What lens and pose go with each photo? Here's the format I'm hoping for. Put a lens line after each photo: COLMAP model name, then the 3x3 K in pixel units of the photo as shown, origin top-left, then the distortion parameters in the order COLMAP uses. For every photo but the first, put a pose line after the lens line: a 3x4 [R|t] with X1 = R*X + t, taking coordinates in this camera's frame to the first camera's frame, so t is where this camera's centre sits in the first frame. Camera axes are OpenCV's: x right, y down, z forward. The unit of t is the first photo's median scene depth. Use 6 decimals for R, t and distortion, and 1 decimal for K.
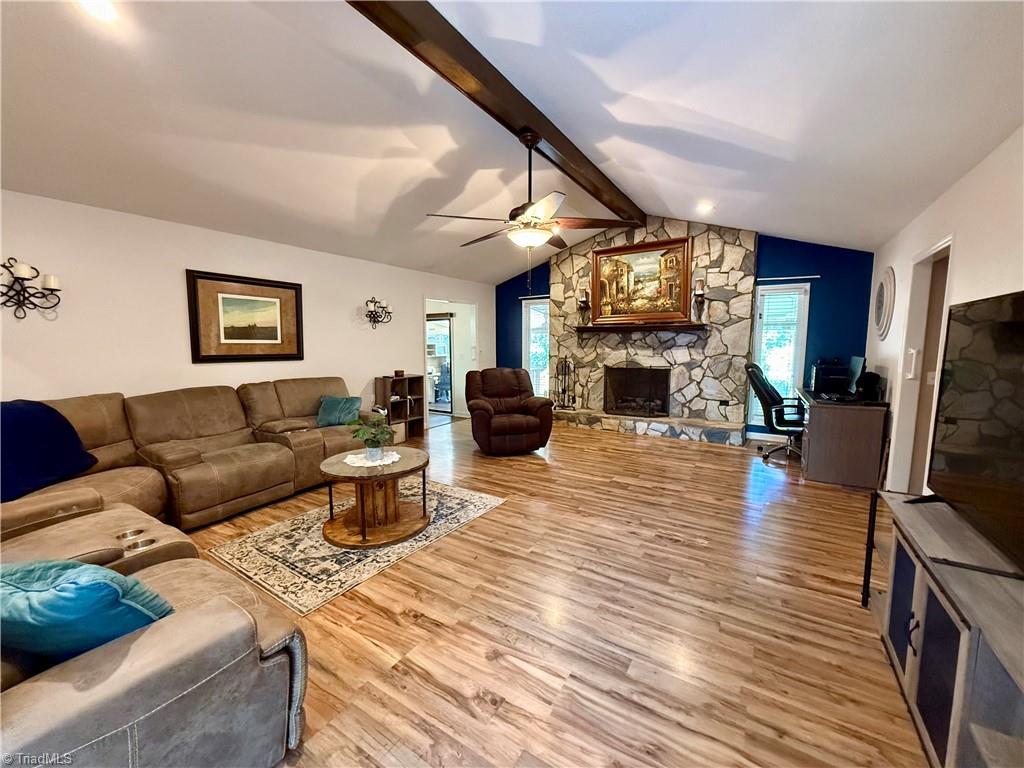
lens RADIAL K [[408.8, 0, 516.6], [0, 408.8, 383.4], [0, 0, 1]] dist [0.000850, 0.000414]
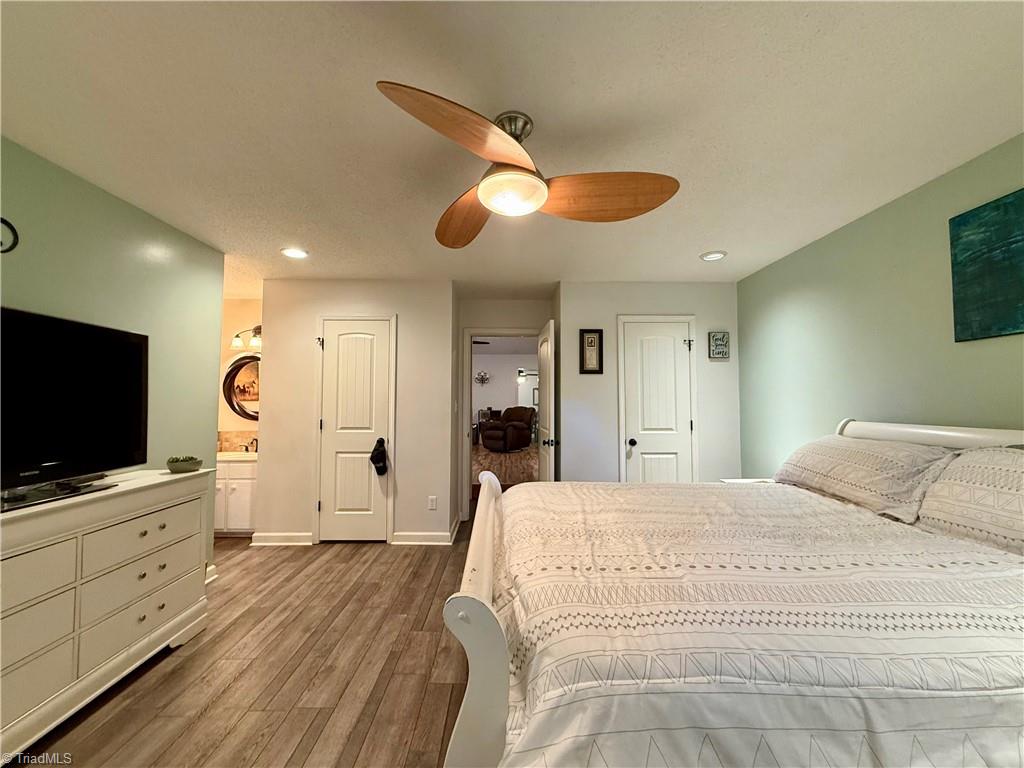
lens RADIAL K [[408.8, 0, 510.8], [0, 408.8, 384.7], [0, 0, 1]] dist [0.000850, 0.000414]
pose [[0.543904, -0.025542, -0.838759, 2.204362], [-0.093440, 0.991477, -0.090785, 0.045170], [0.833929, 0.127752, 0.536881, 0.044597]]
